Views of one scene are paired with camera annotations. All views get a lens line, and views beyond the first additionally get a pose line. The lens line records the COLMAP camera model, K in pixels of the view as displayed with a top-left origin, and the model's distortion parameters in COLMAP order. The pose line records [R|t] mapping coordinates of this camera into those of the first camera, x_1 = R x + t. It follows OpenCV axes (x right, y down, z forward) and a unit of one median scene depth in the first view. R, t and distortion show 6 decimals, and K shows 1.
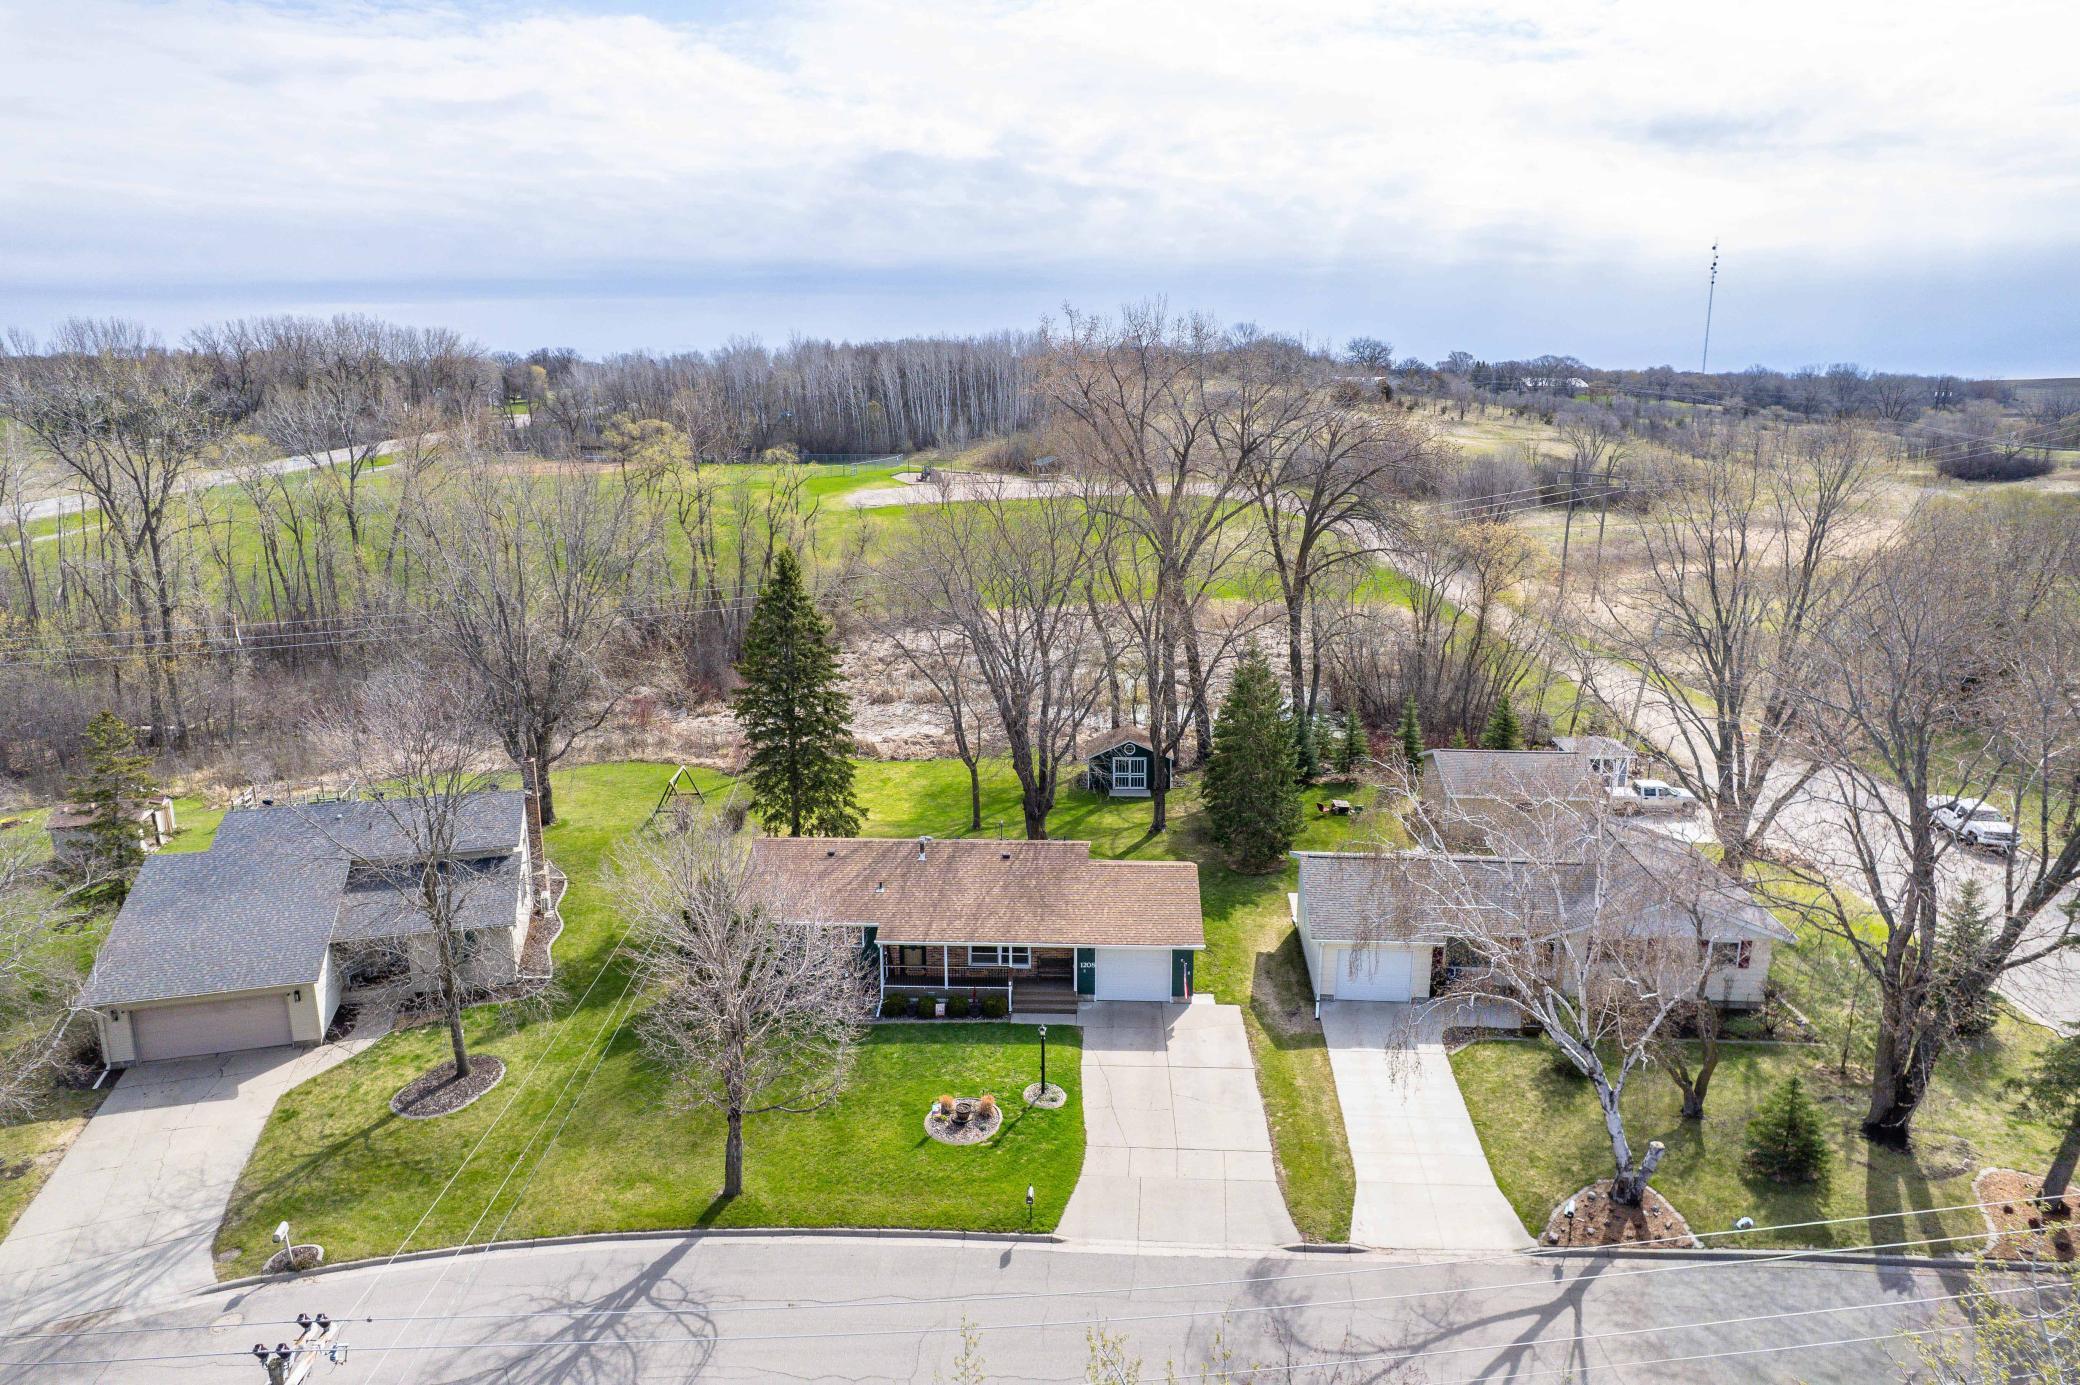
lens RADIAL K [[1353.8, 0, 1040.0], [0, 1353.8, 692.5], [0, 0, 1]] dist [-0.101293, 0.105267]
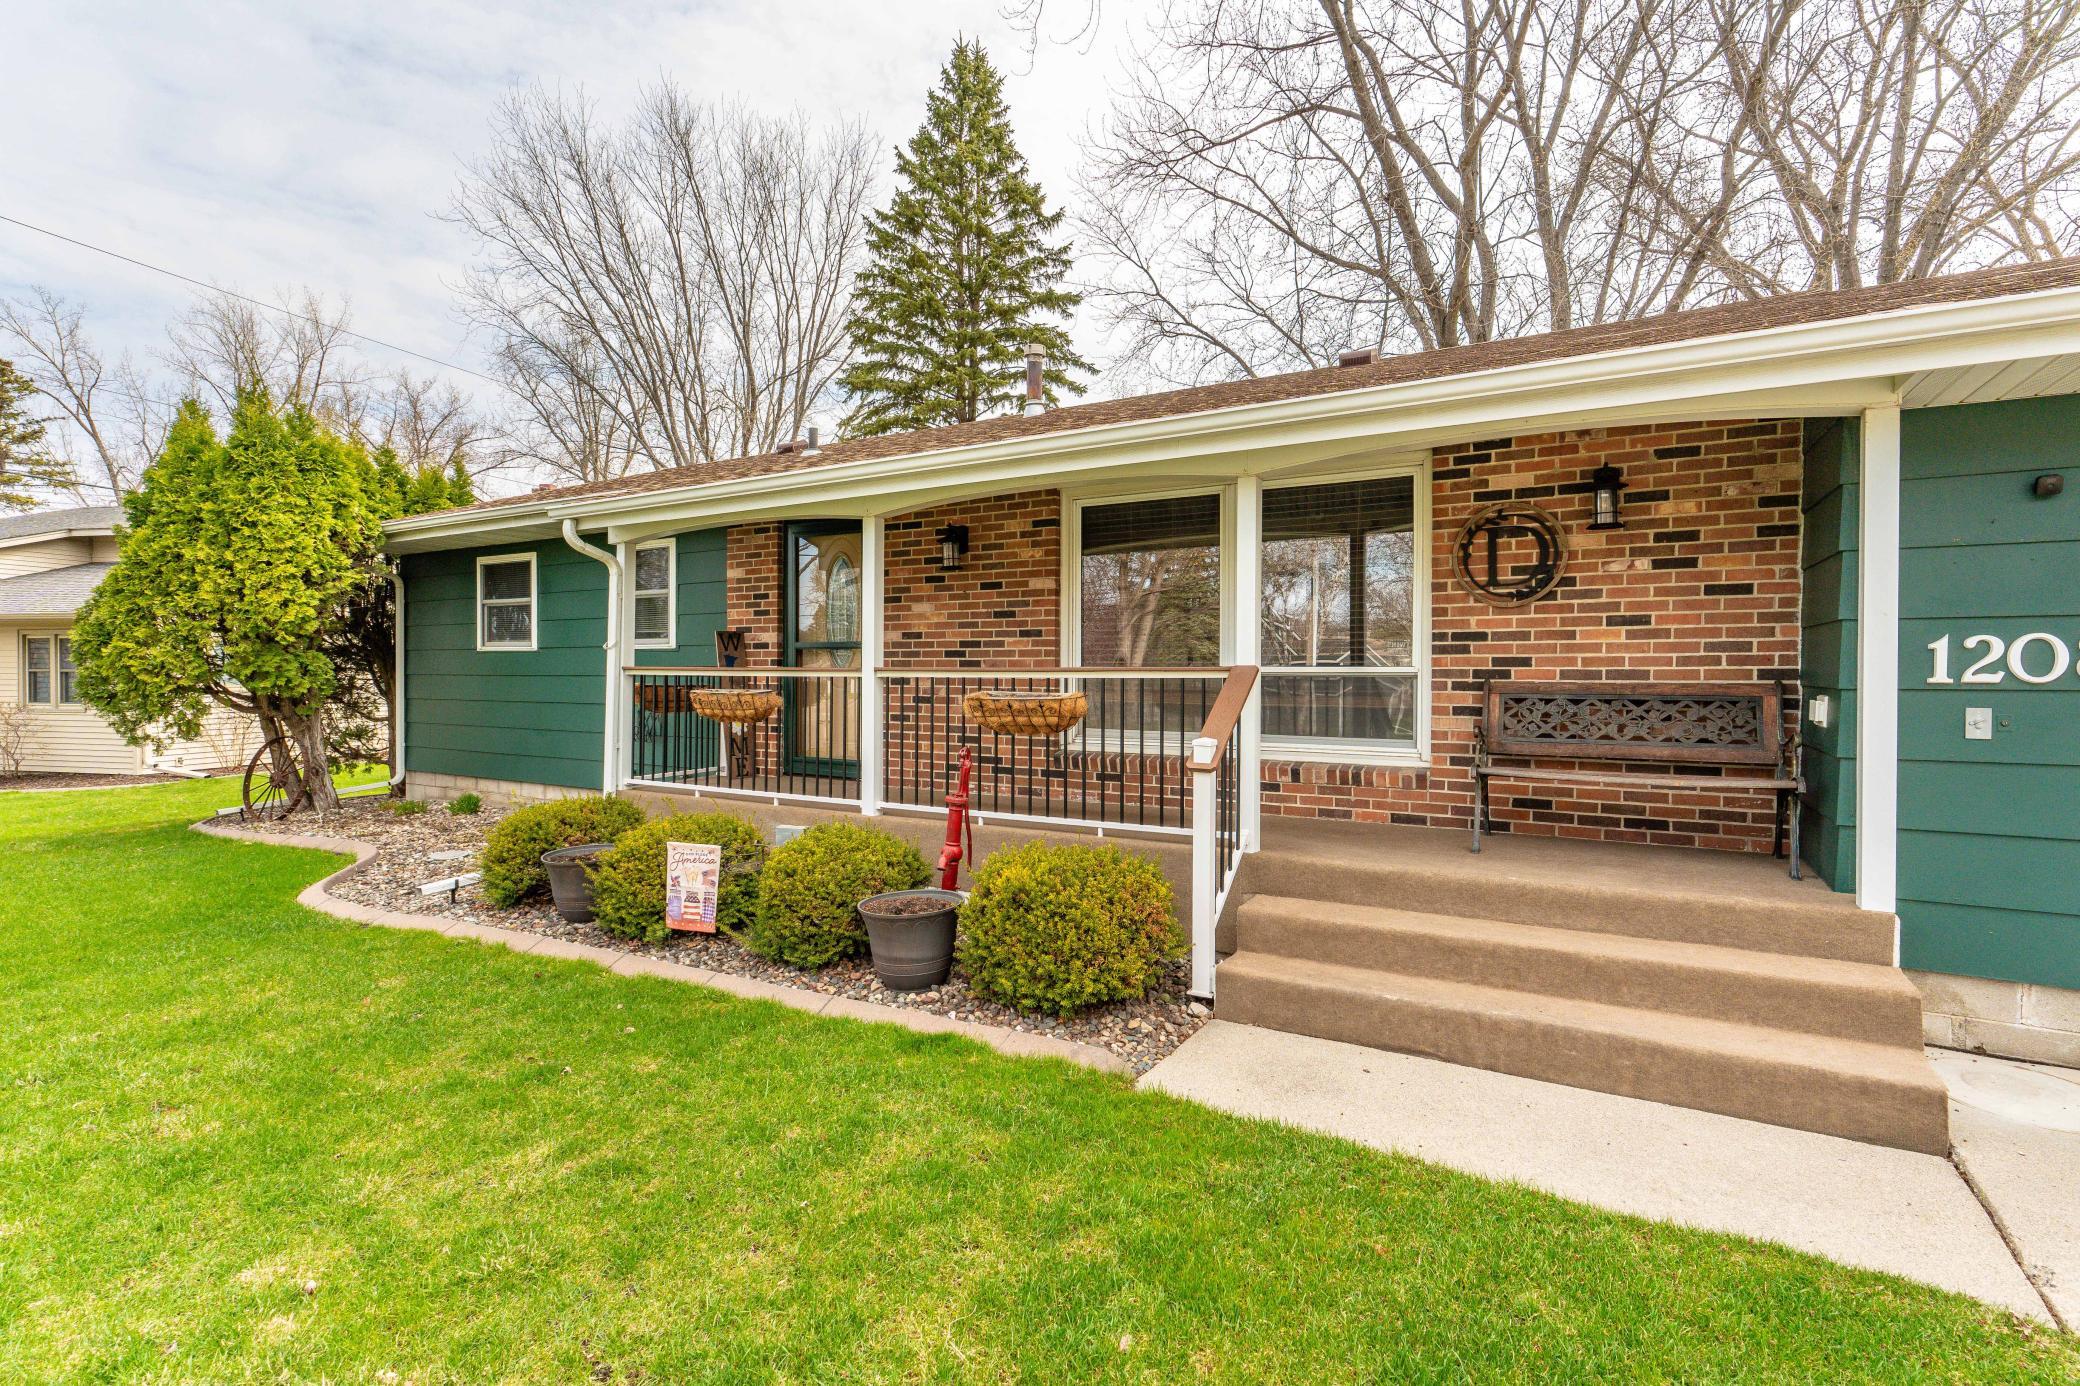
lens RADIAL K [[959.3, 0, 1040.6], [0, 959.3, 683.7], [0, 0, 1]] dist [-0.000052, -0.000109]
pose [[0.883646, 0.009035, -0.468069, 0.004823], [-0.112923, 0.974406, -0.194375, 0.237364], [0.454334, 0.224614, 0.862050, 0.953975]]
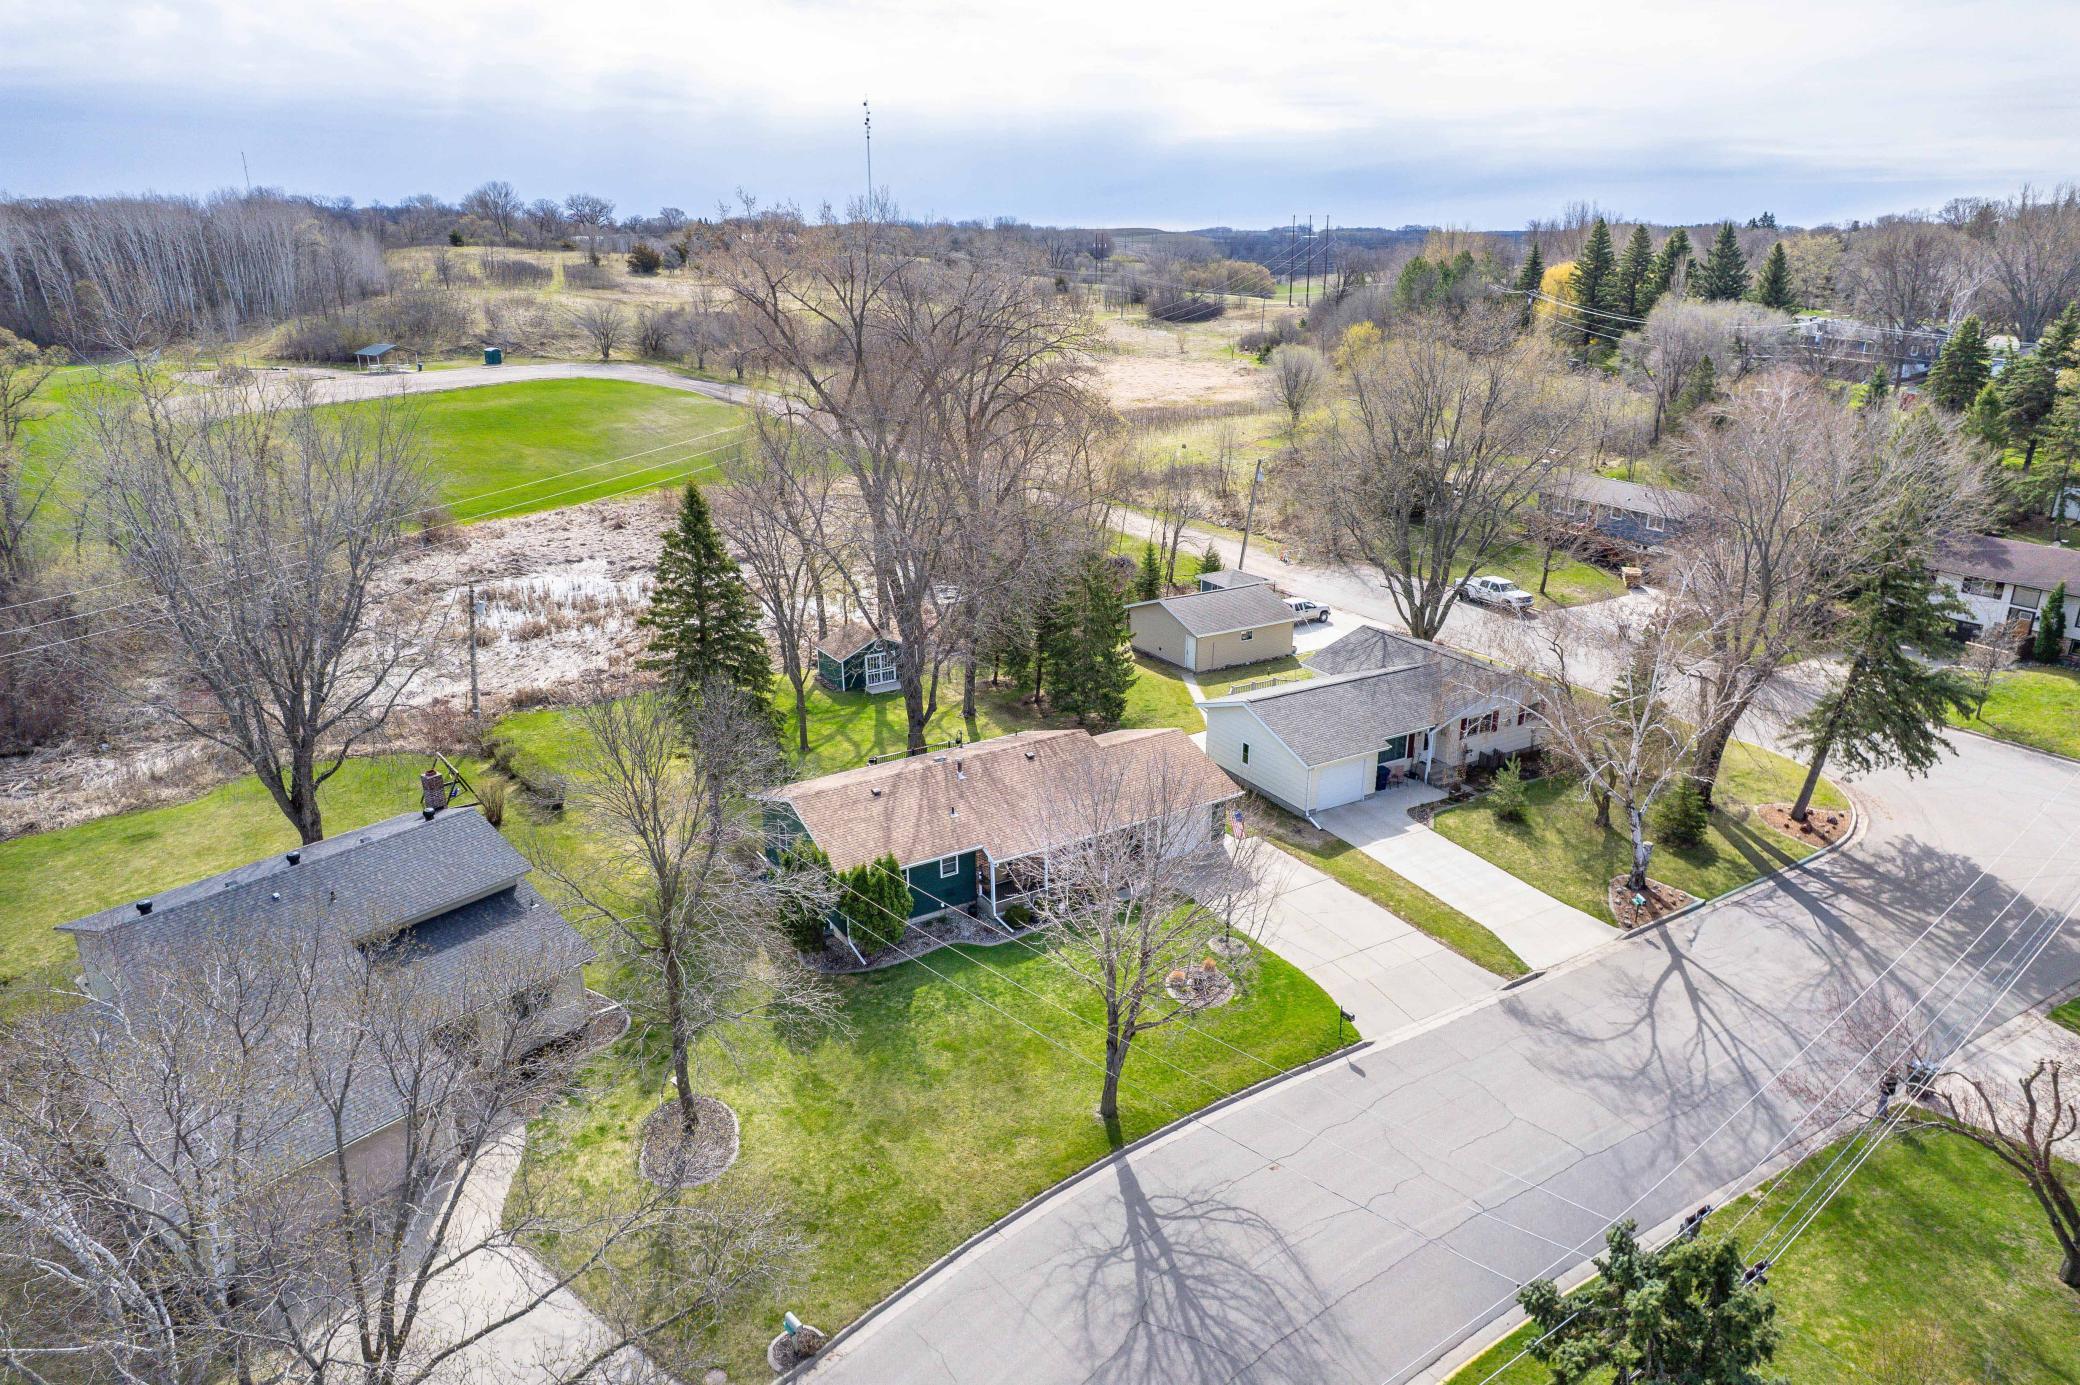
lens RADIAL K [[1355.4, 0, 1036.7], [0, 1355.4, 678.2], [0, 0, 1]] dist [-0.091994, 0.102845]
pose [[0.818554, -0.181165, 0.545114, -0.656202], [0.129418, 0.982729, 0.132266, -0.086648], [-0.559661, -0.037720, 0.827863, 0.145552]]
